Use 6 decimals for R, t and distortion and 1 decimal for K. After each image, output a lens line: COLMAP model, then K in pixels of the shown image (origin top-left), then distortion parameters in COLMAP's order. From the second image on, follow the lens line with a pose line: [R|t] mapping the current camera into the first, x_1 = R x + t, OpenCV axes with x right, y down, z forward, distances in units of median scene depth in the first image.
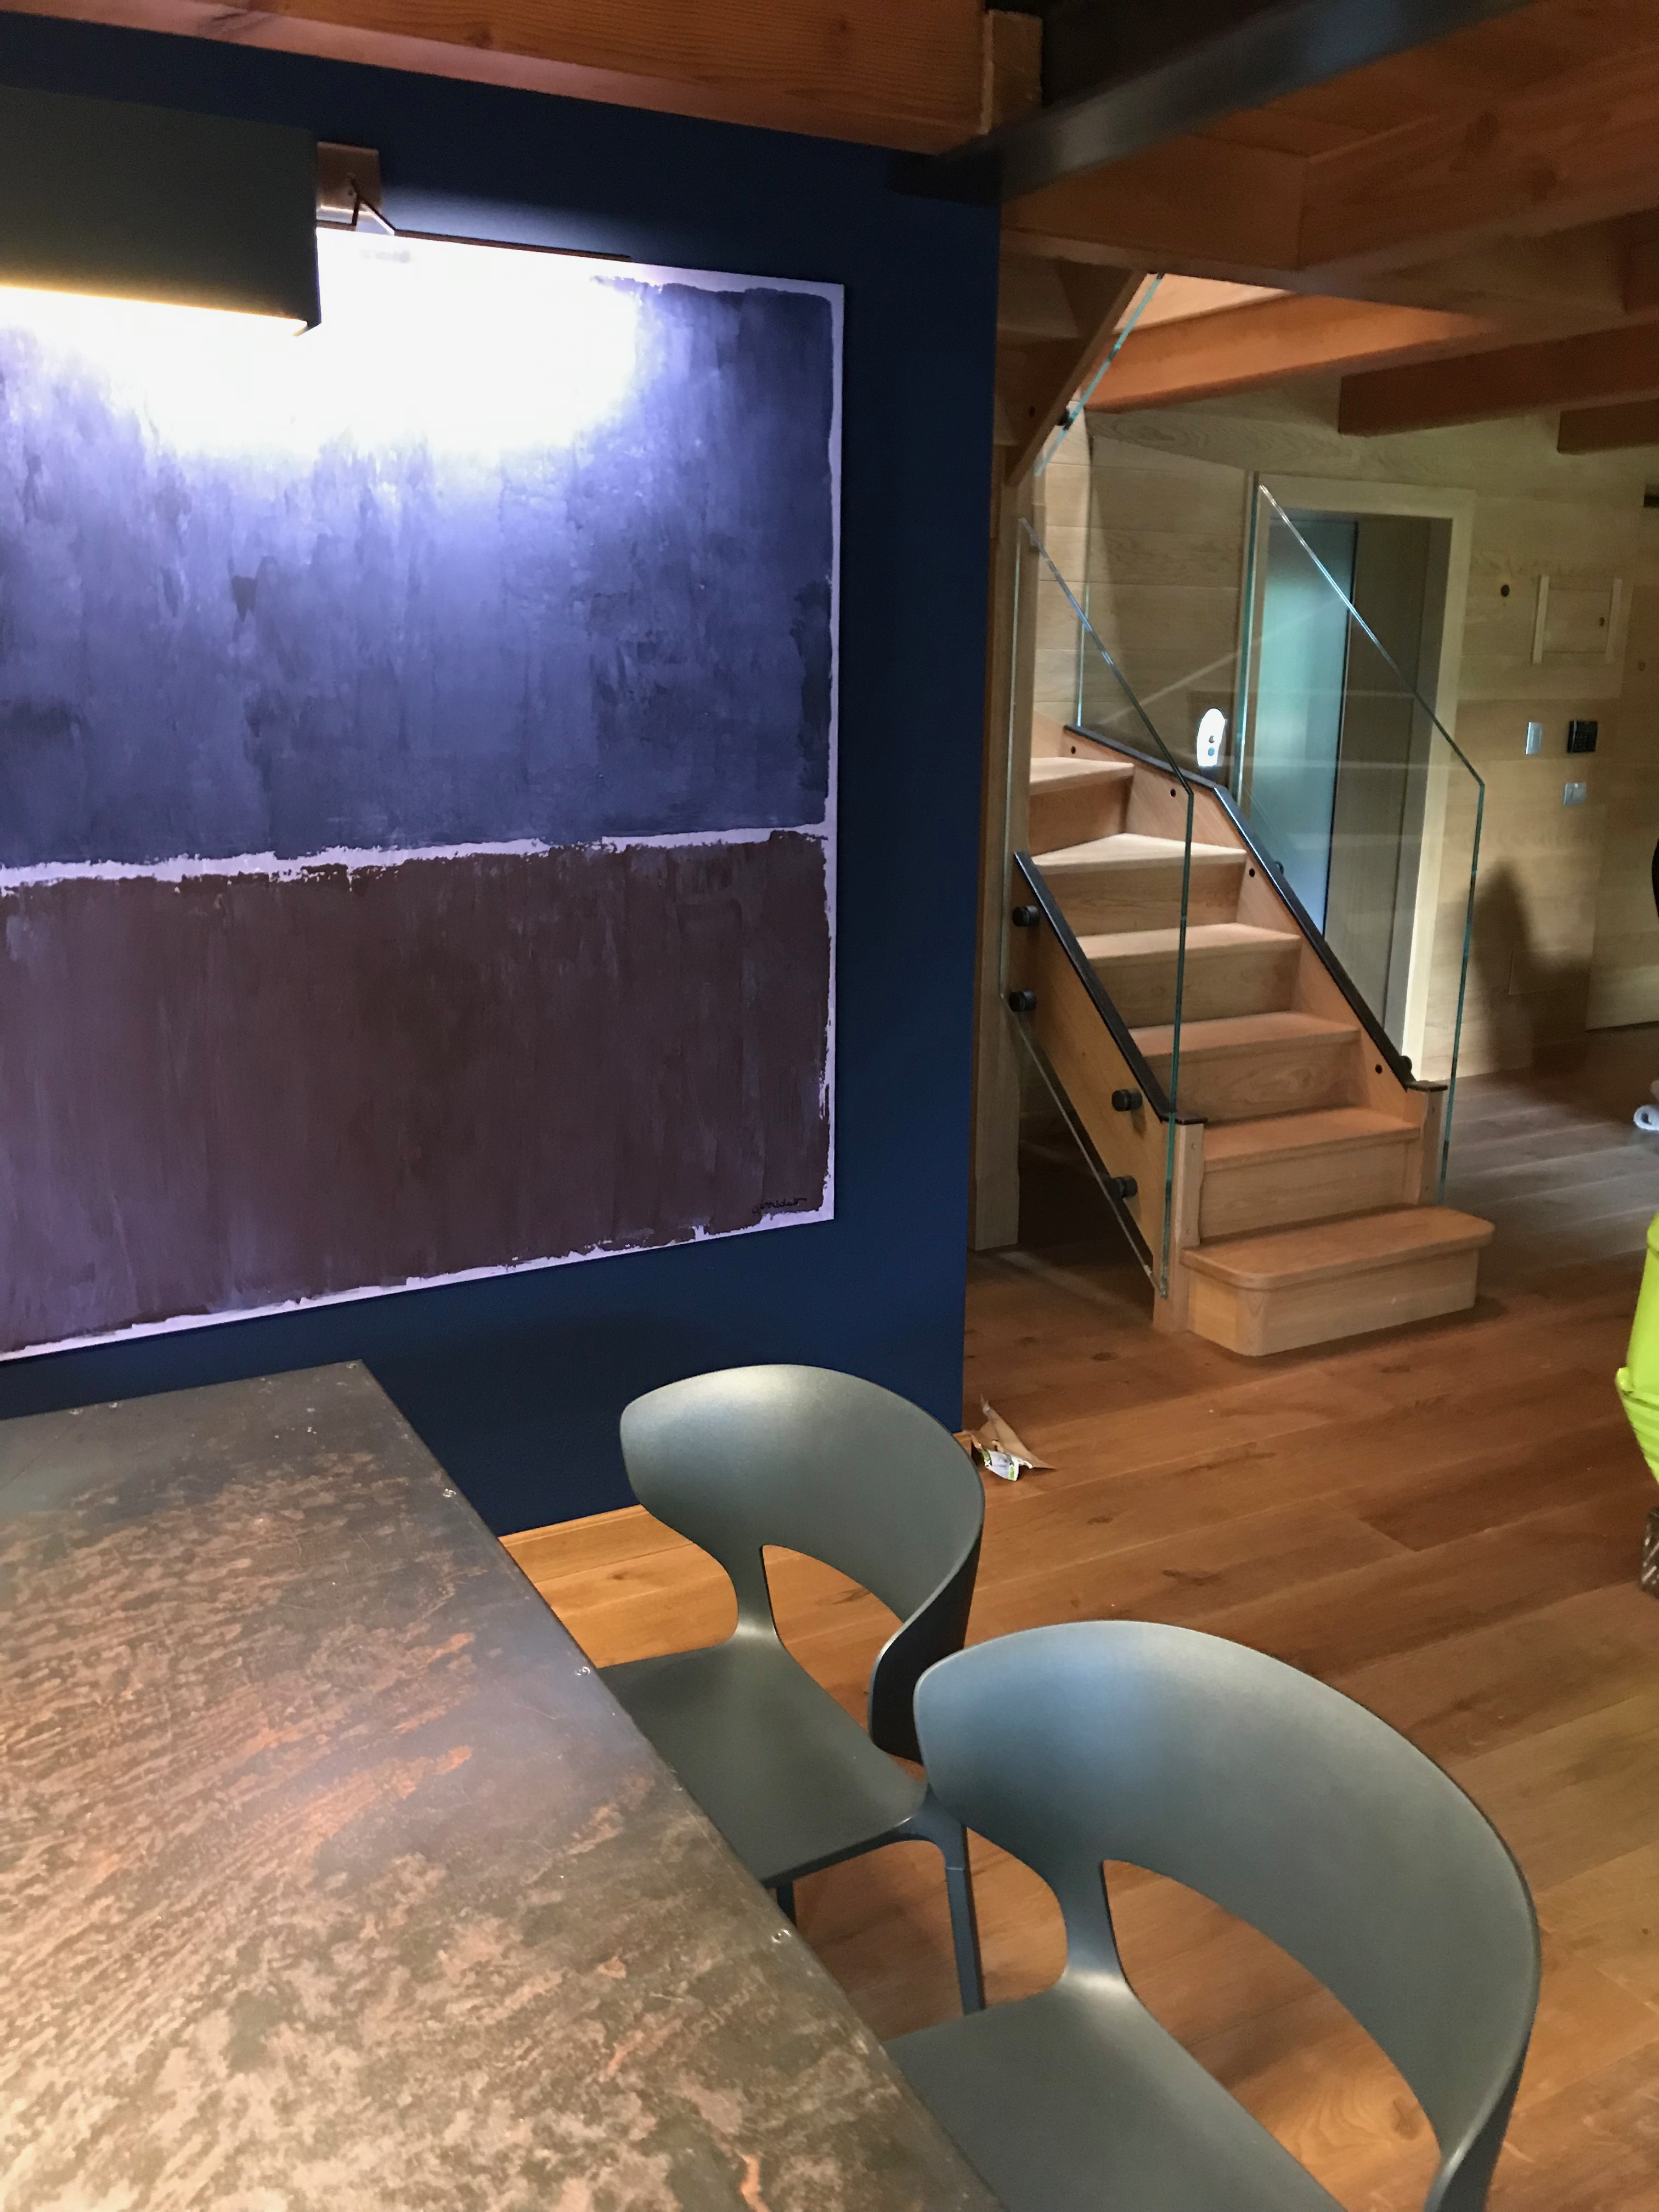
lens RADIAL K [[1831.6, 0, 829.5], [0, 1831.6, 1106.0], [0, 0, 1]] dist [0.014934, 0.018145]
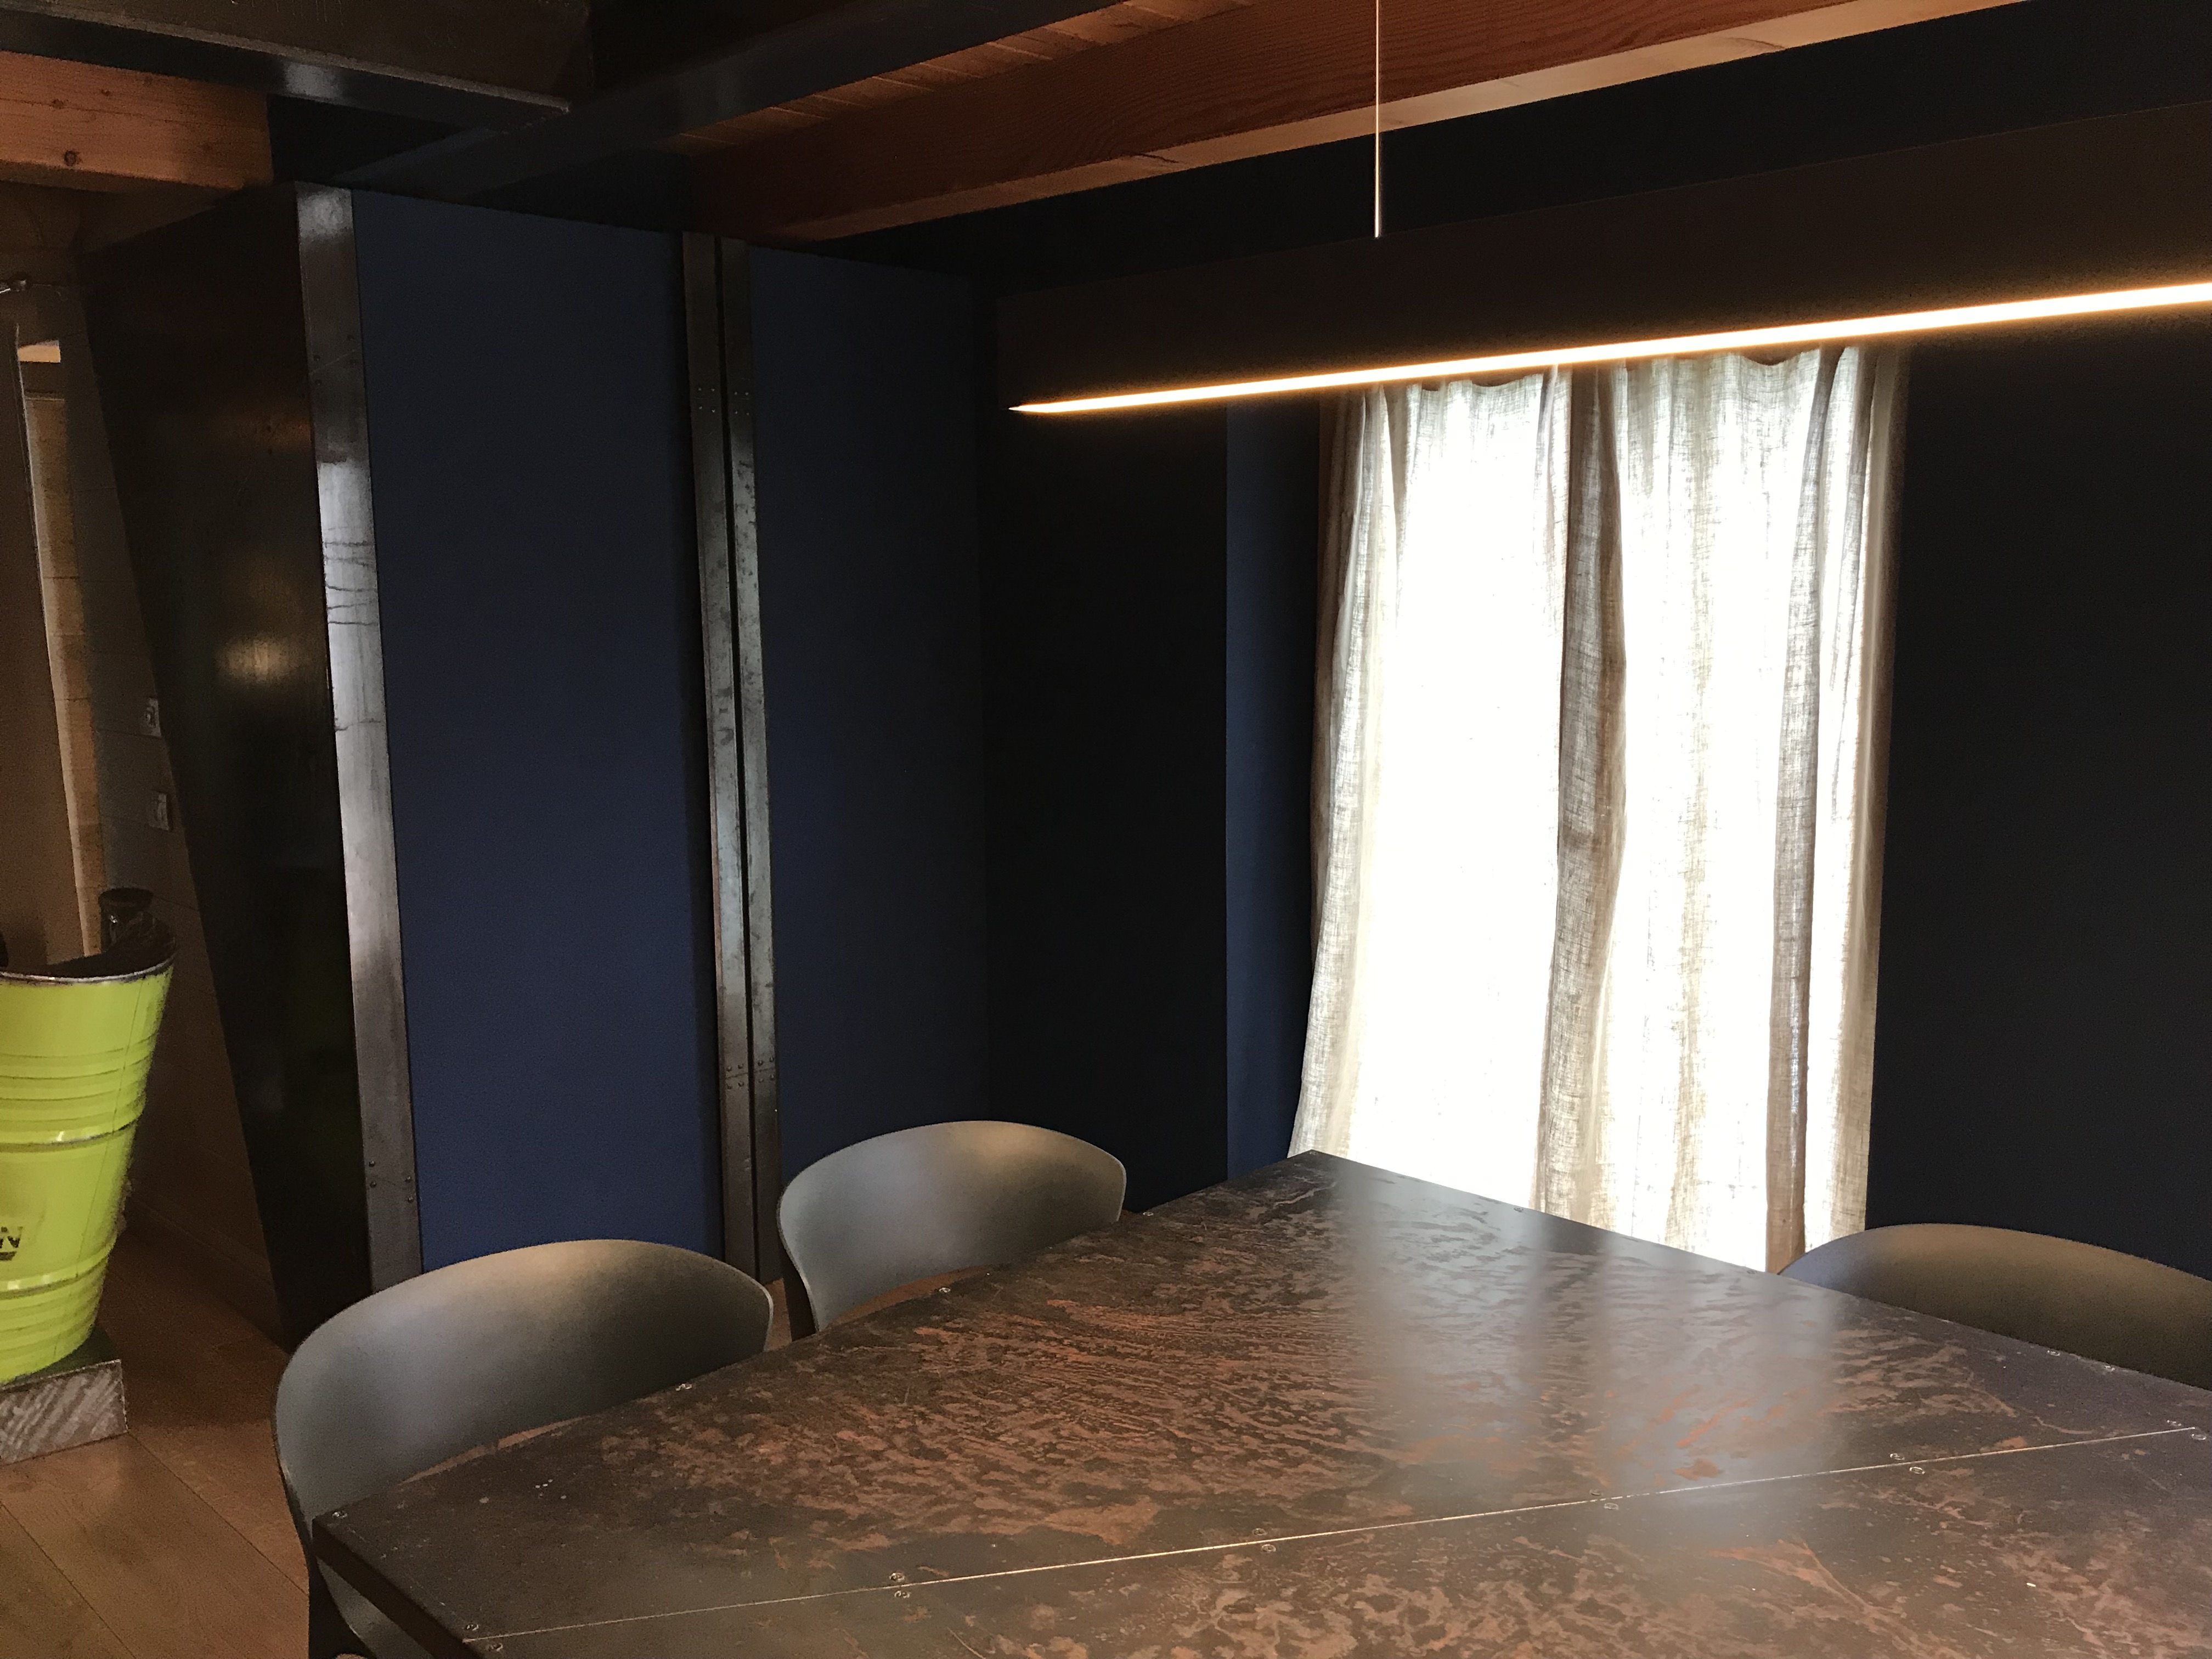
lens RADIAL K [[1831.6, 0, 1106.0], [0, 1831.6, 829.5], [0, 0, 1]] dist [0.014934, 0.018145]
pose [[-0.300653, -0.141516, 0.943176, -1.482564], [0.238403, 0.946384, 0.217992, -0.319276], [-0.923456, 0.290396, -0.250796, 1.139232]]
